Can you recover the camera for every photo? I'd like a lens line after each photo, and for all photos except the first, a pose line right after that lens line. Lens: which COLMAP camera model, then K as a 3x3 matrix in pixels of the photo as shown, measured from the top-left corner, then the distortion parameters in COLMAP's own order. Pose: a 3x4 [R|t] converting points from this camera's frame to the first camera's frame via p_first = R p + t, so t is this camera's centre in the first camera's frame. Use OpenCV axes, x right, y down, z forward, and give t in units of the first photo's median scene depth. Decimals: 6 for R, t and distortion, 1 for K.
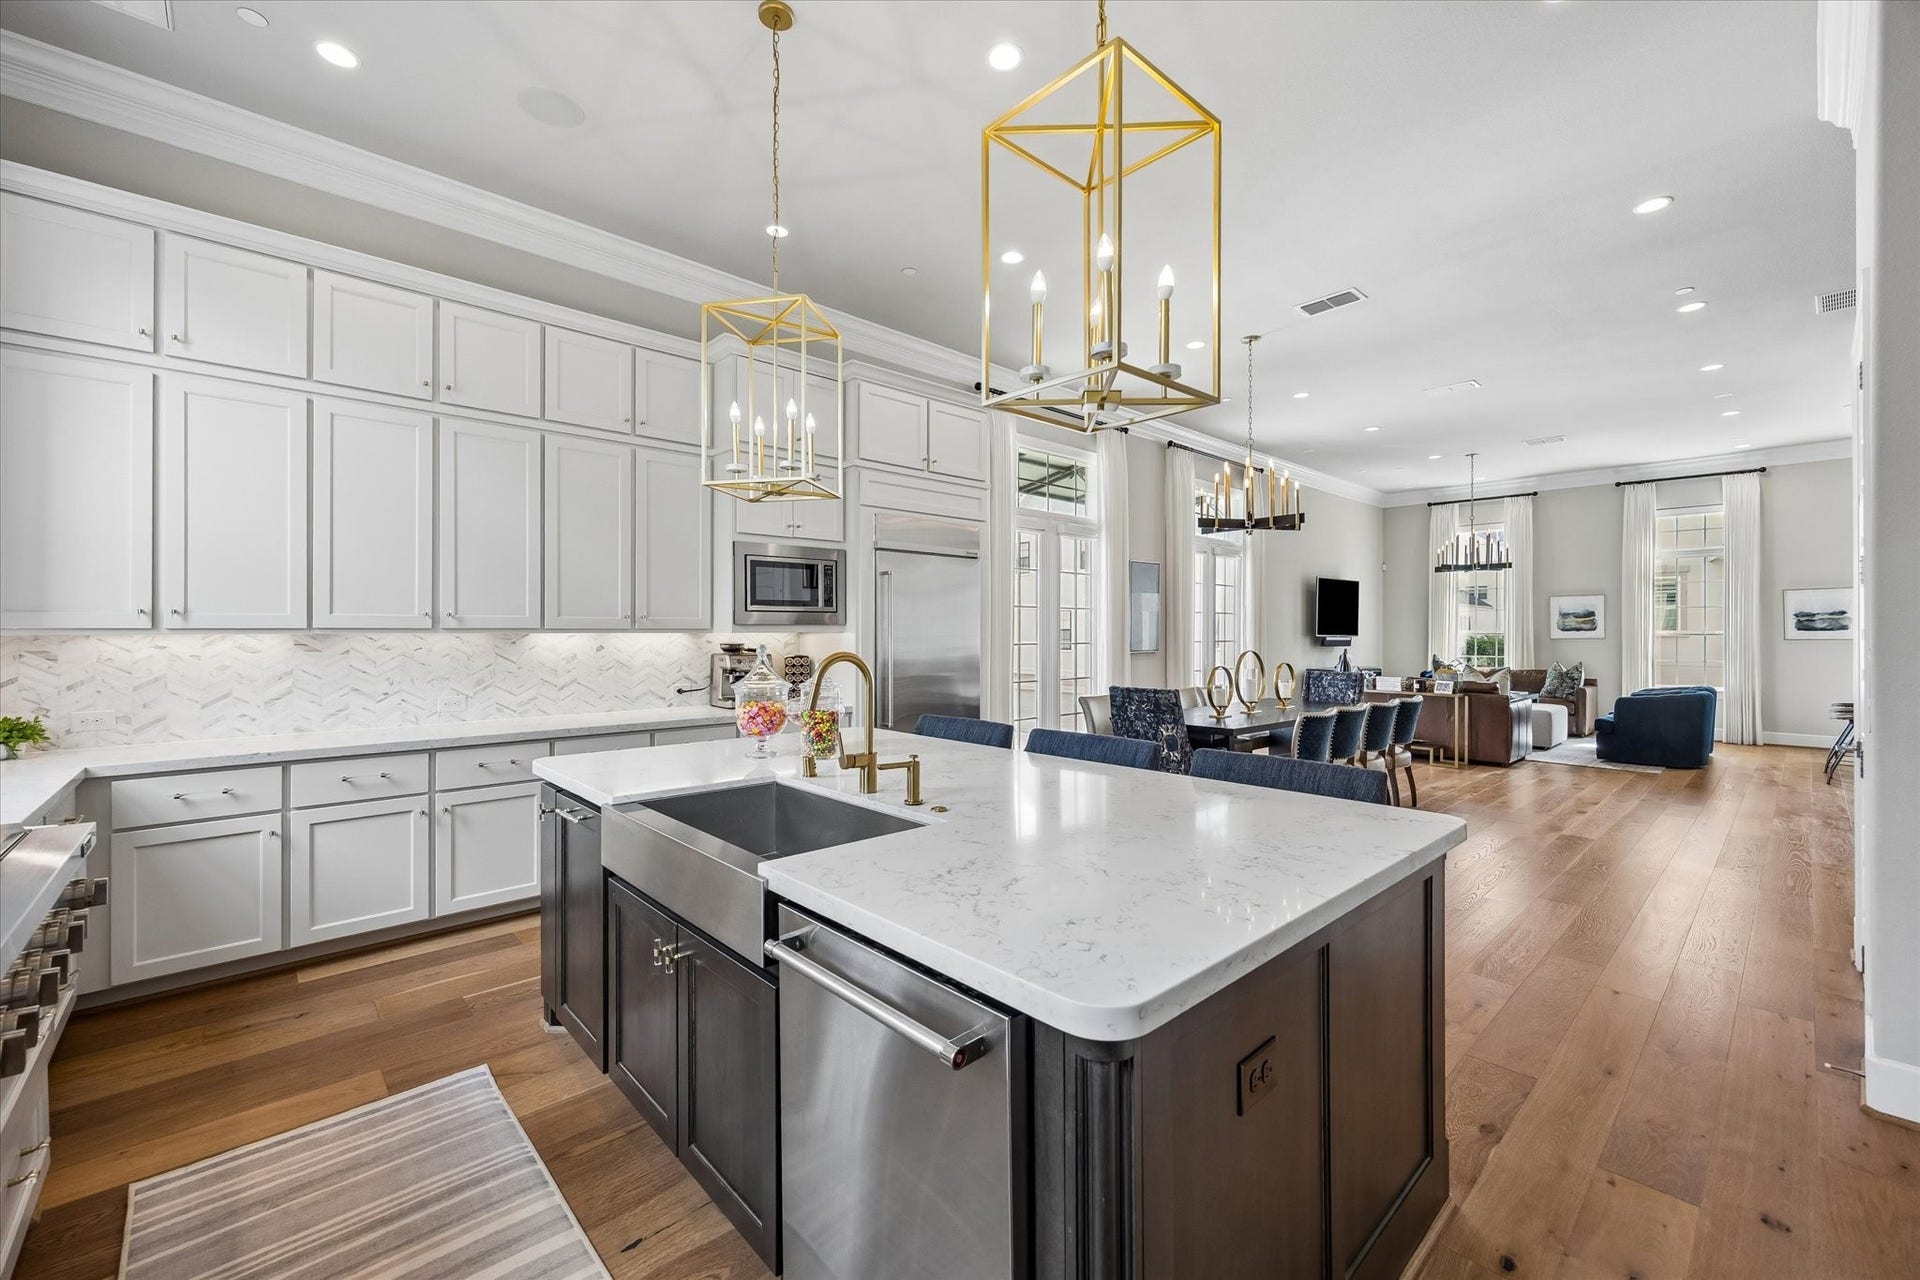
lens RADIAL K [[770.4, 0, 965.8], [0, 770.4, 637.4], [0, 0, 1]] dist [0.001873, 0.000178]
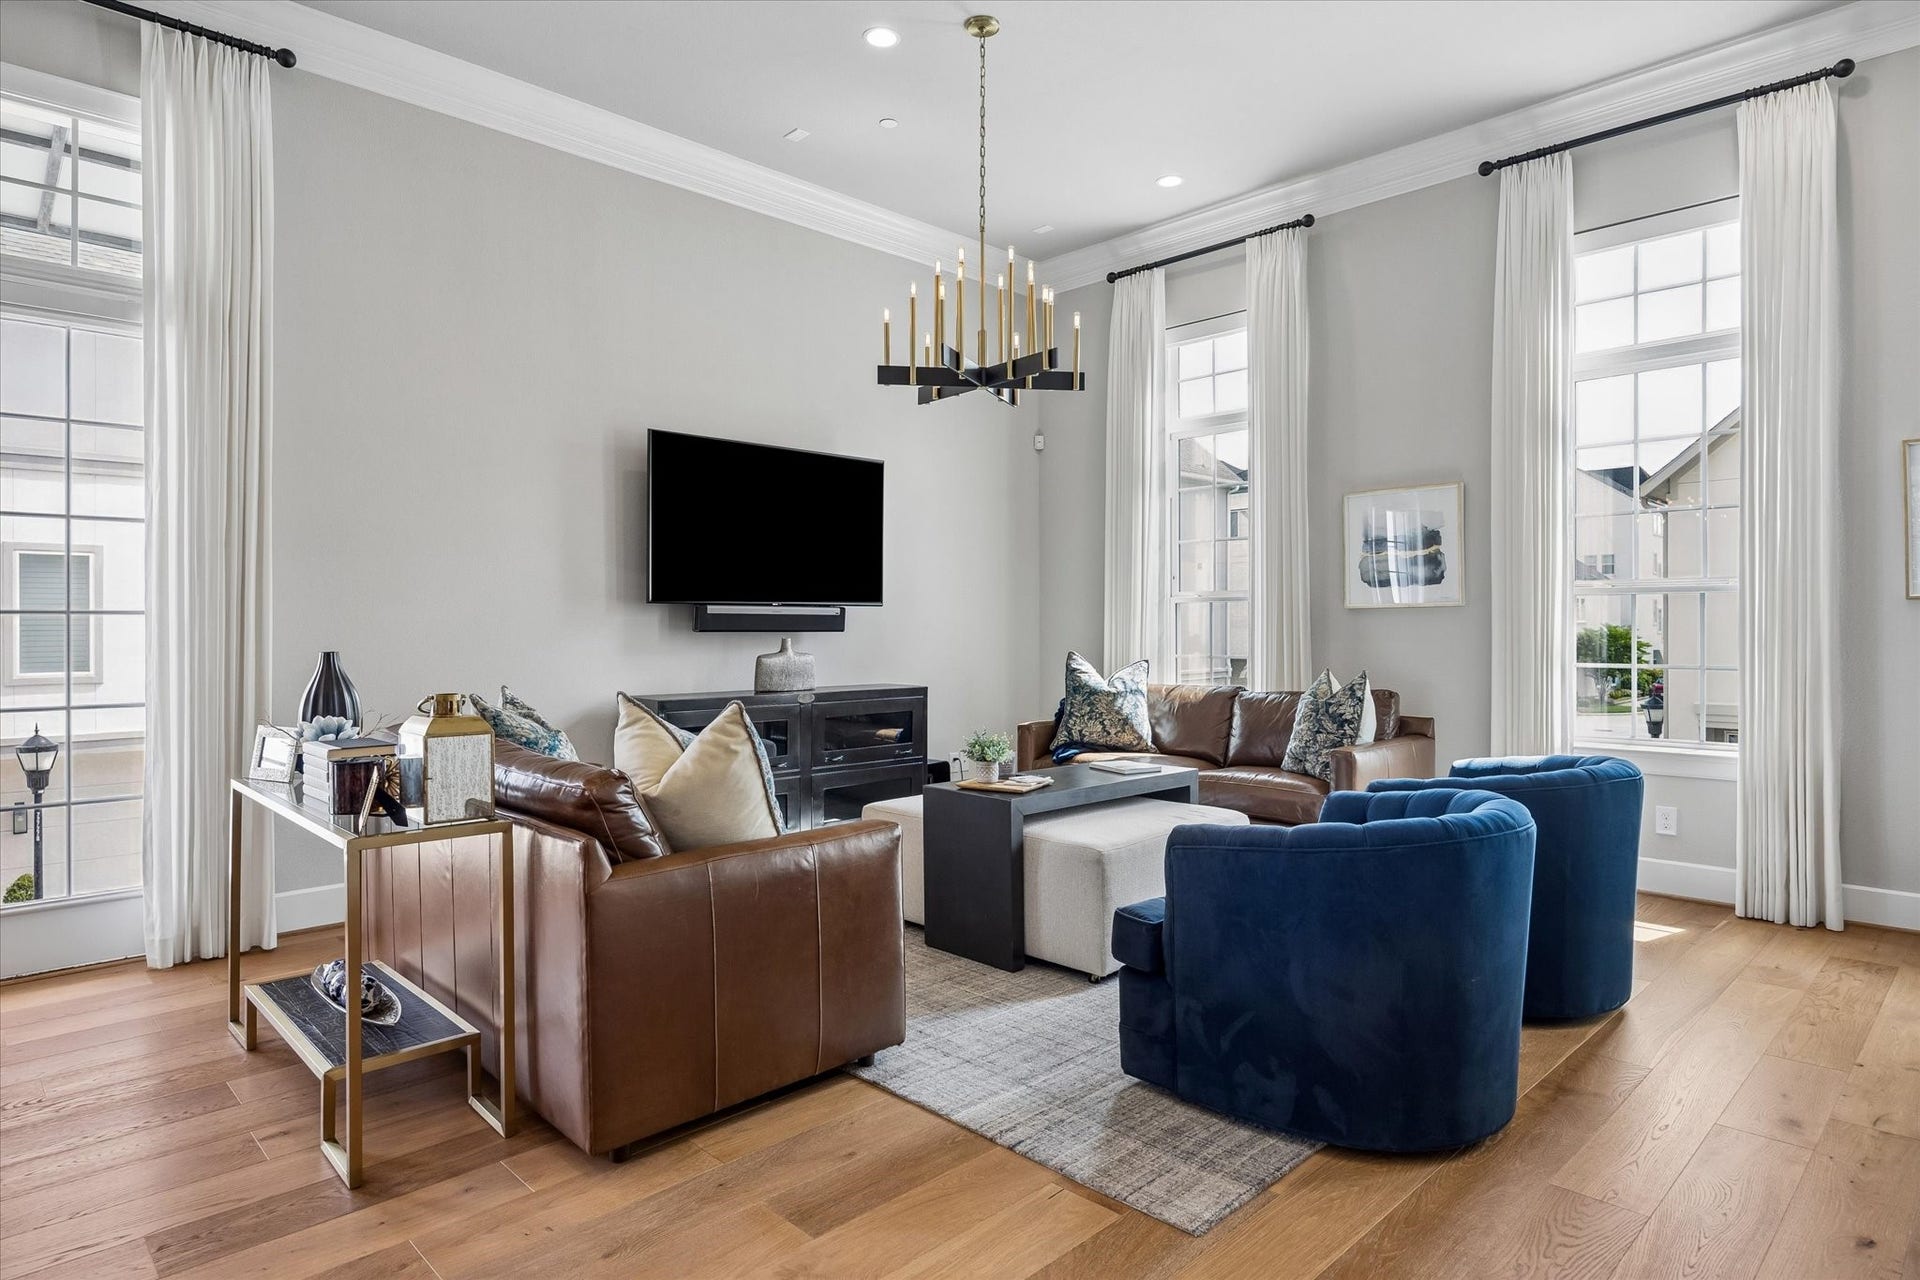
lens RADIAL K [[1099.0, 0, 958.4], [0, 1099.0, 641.1], [0, 0, 1]] dist [-0.011202, 0.000179]
pose [[0.999060, -0.006138, 0.042915, 0.713104], [0.005963, 0.999973, 0.004190, 0.018487], [-0.042940, -0.003930, 0.999070, 0.623865]]
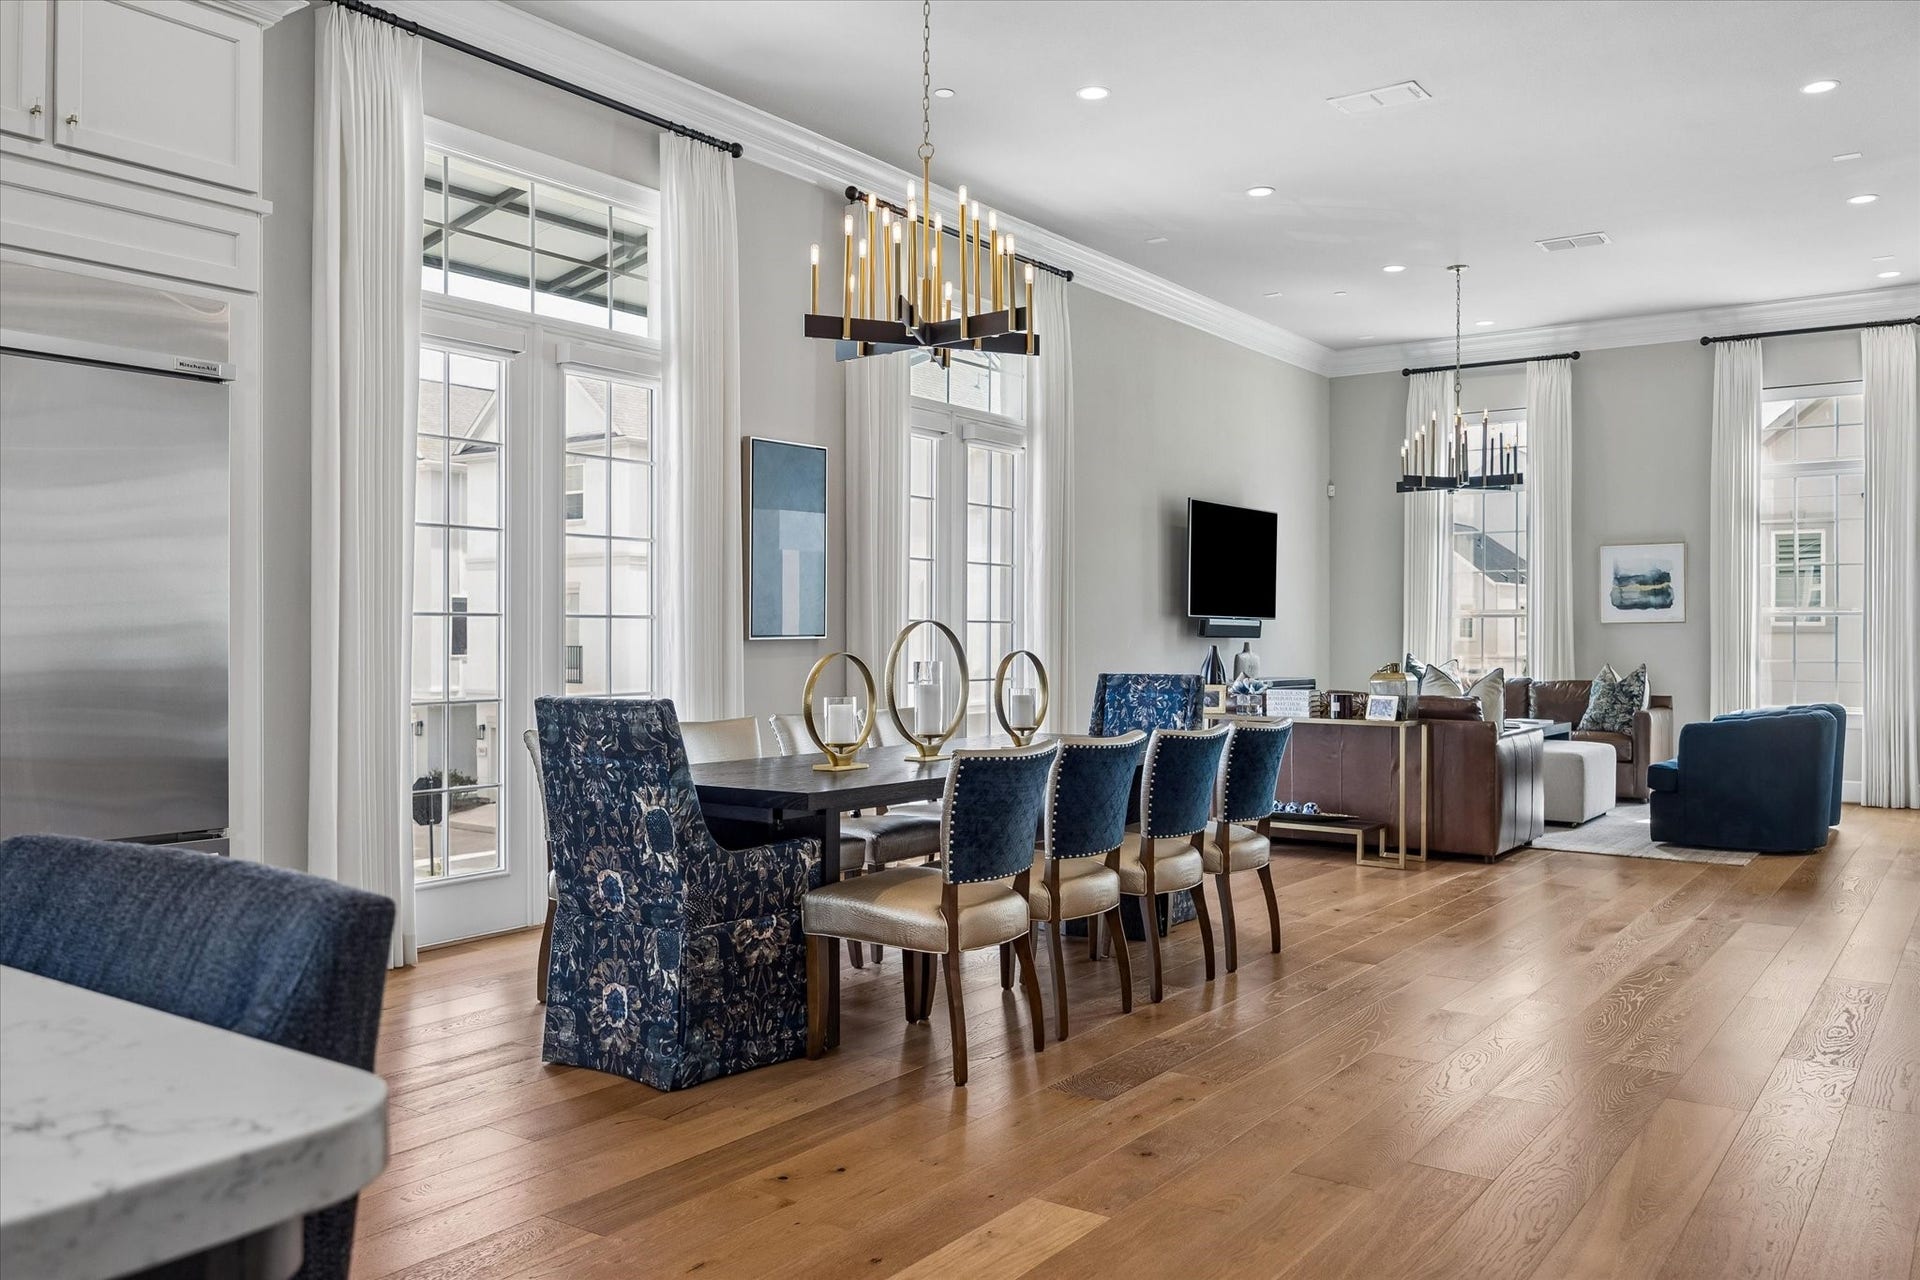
lens RADIAL K [[1494.7, 0, 968.0], [0, 1494.7, 649.6], [0, 0, 1]] dist [-0.002759, -0.004717]
pose [[0.976273, -0.001892, 0.216534, 0.127168], [0.000645, 0.999983, 0.005826, 0.017931], [-0.216542, -0.005548, 0.976258, 0.093595]]
